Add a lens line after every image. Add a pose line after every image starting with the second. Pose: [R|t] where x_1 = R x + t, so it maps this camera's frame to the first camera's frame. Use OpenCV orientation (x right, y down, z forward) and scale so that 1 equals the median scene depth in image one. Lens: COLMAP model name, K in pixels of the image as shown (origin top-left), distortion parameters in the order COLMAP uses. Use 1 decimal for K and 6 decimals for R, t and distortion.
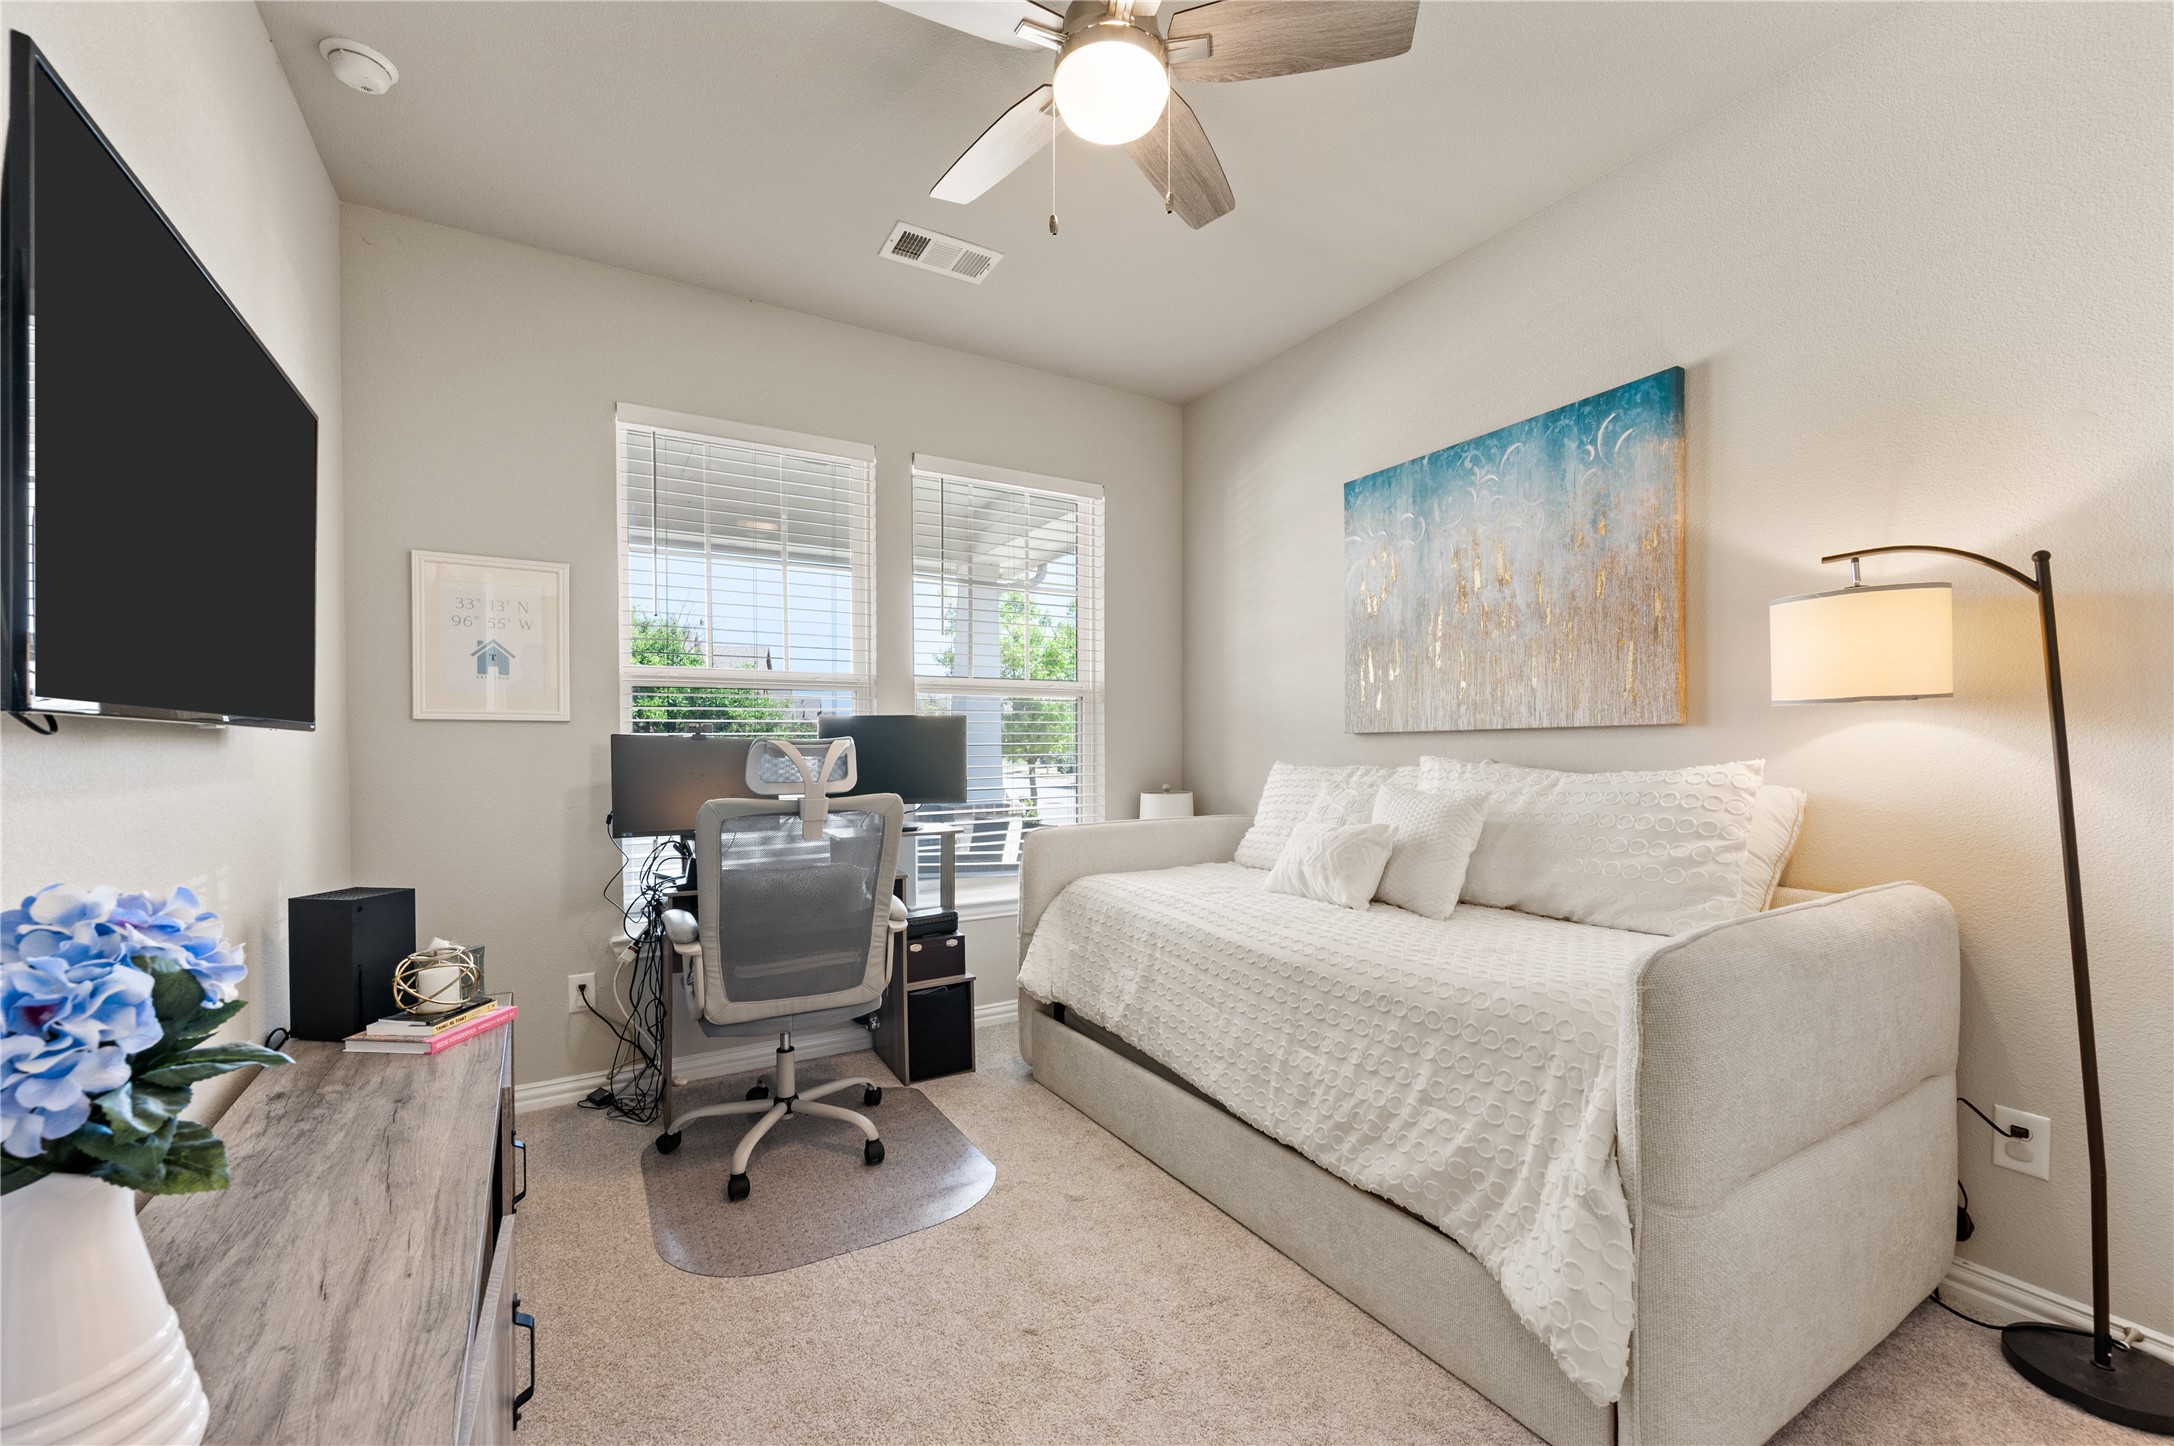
lens RADIAL K [[871.9, 0, 1110.7], [0, 871.9, 737.8], [0, 0, 1]] dist [0.001260, 0.000039]
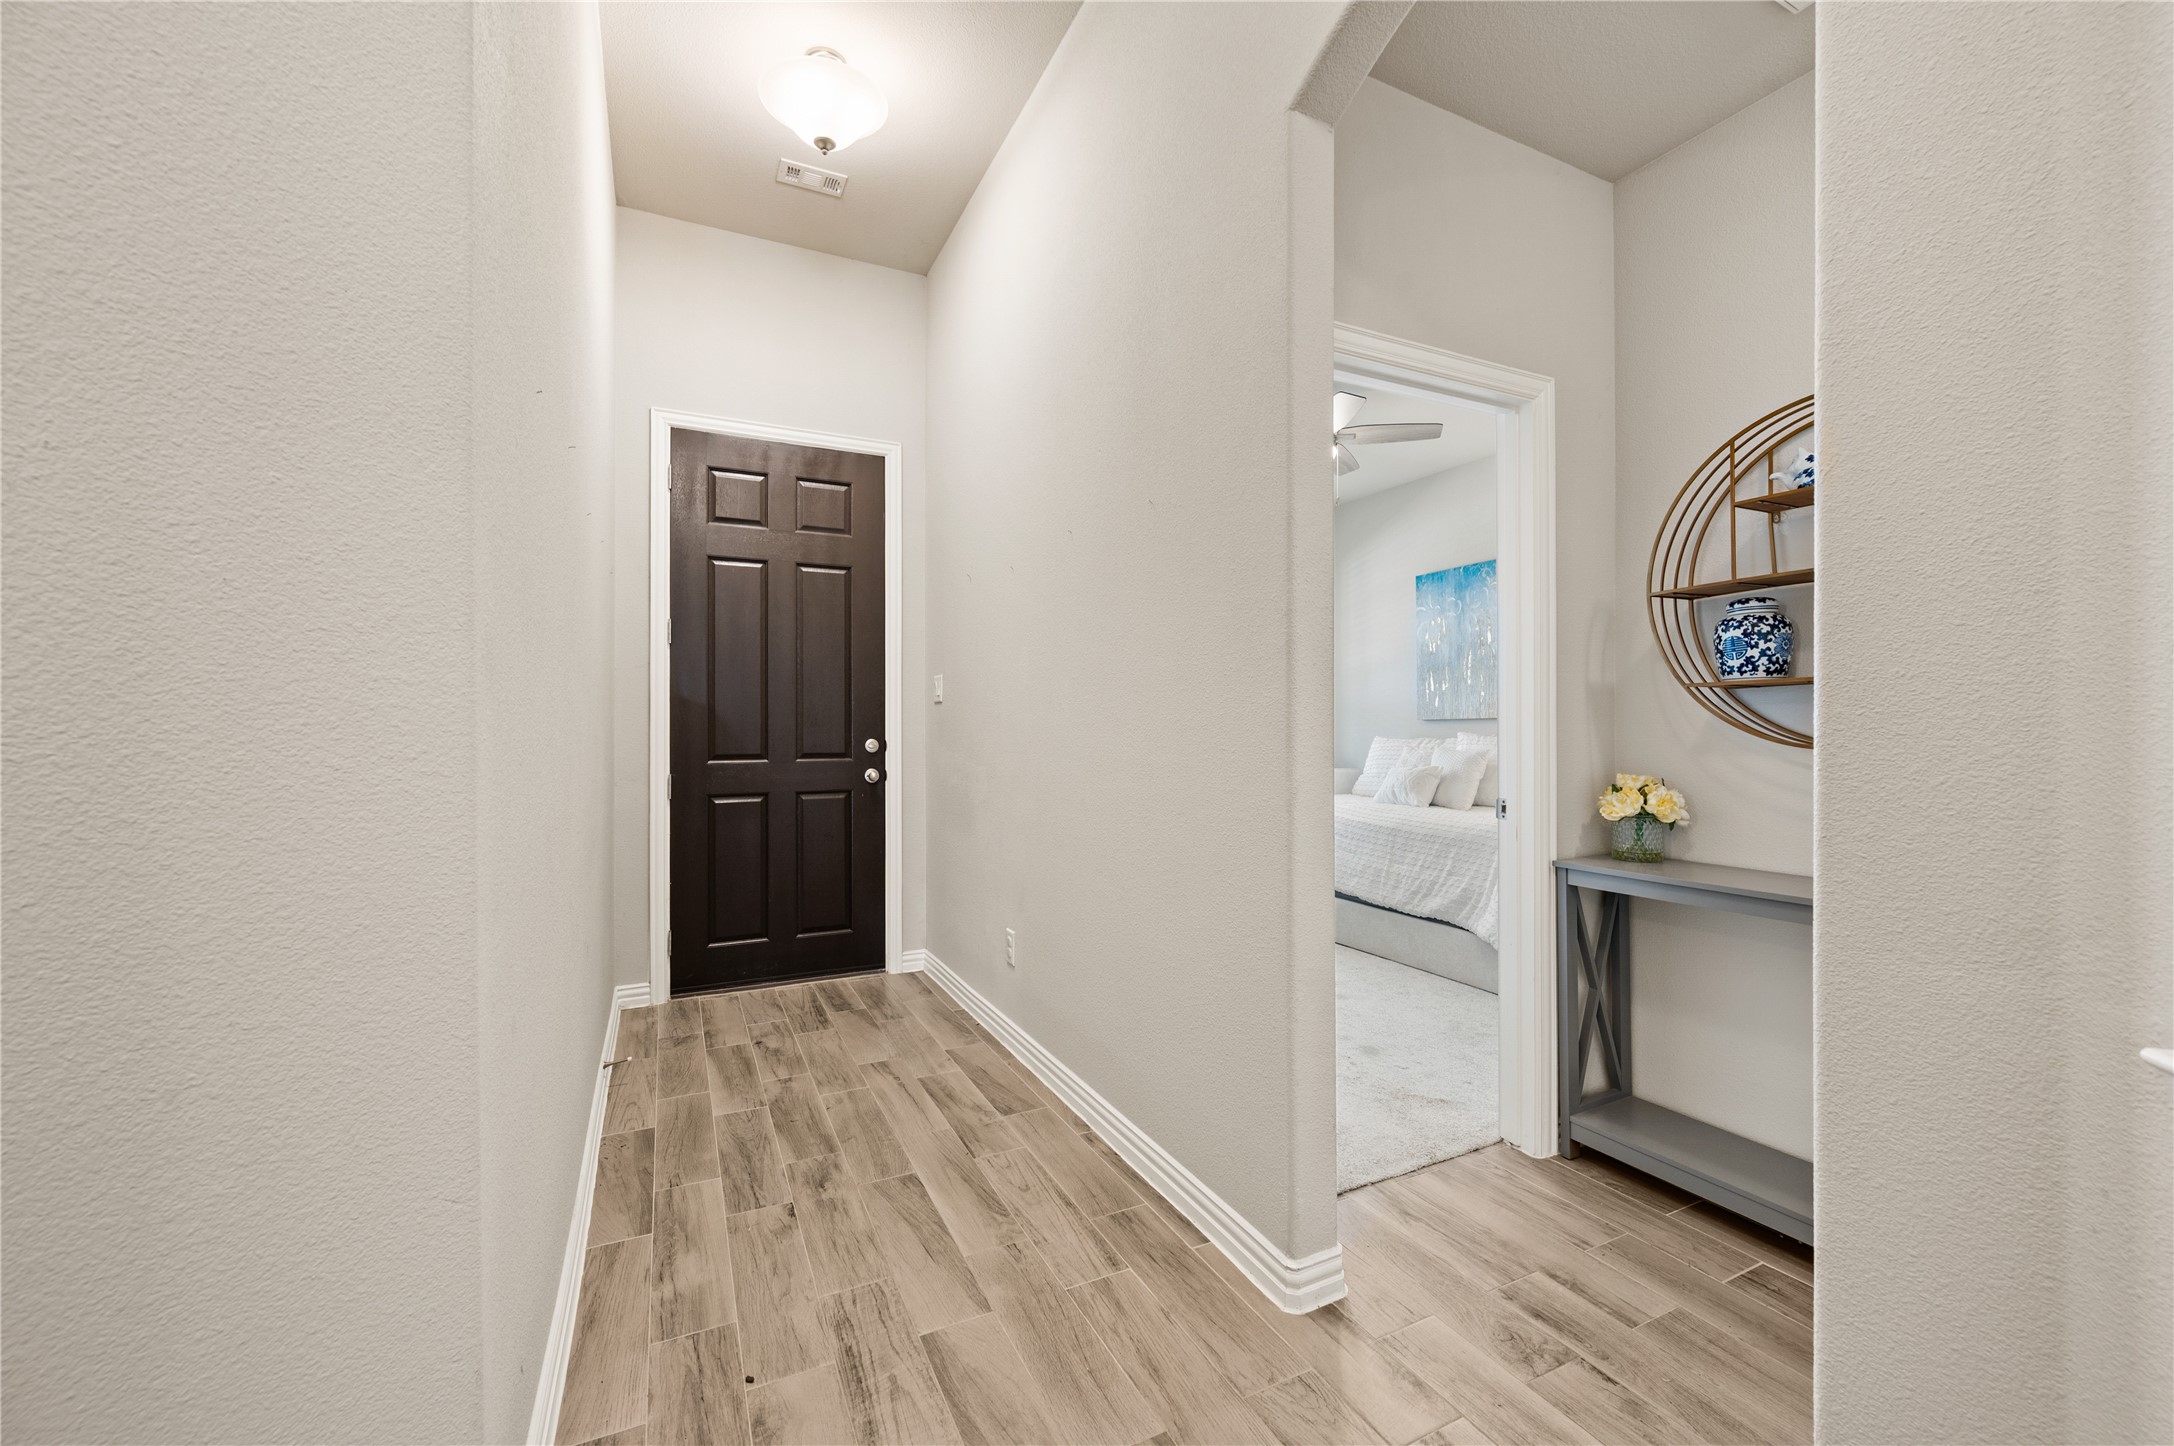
lens RADIAL K [[873.9, 0, 1101.6], [0, 873.9, 721.4], [0, 0, 1]] dist [0.001248, 0.000081]
pose [[0.995831, -0.005935, -0.091026, -0.243500], [0.006012, 0.999982, 0.000577, -0.008424], [0.091021, -0.001122, 0.995848, -0.971010]]
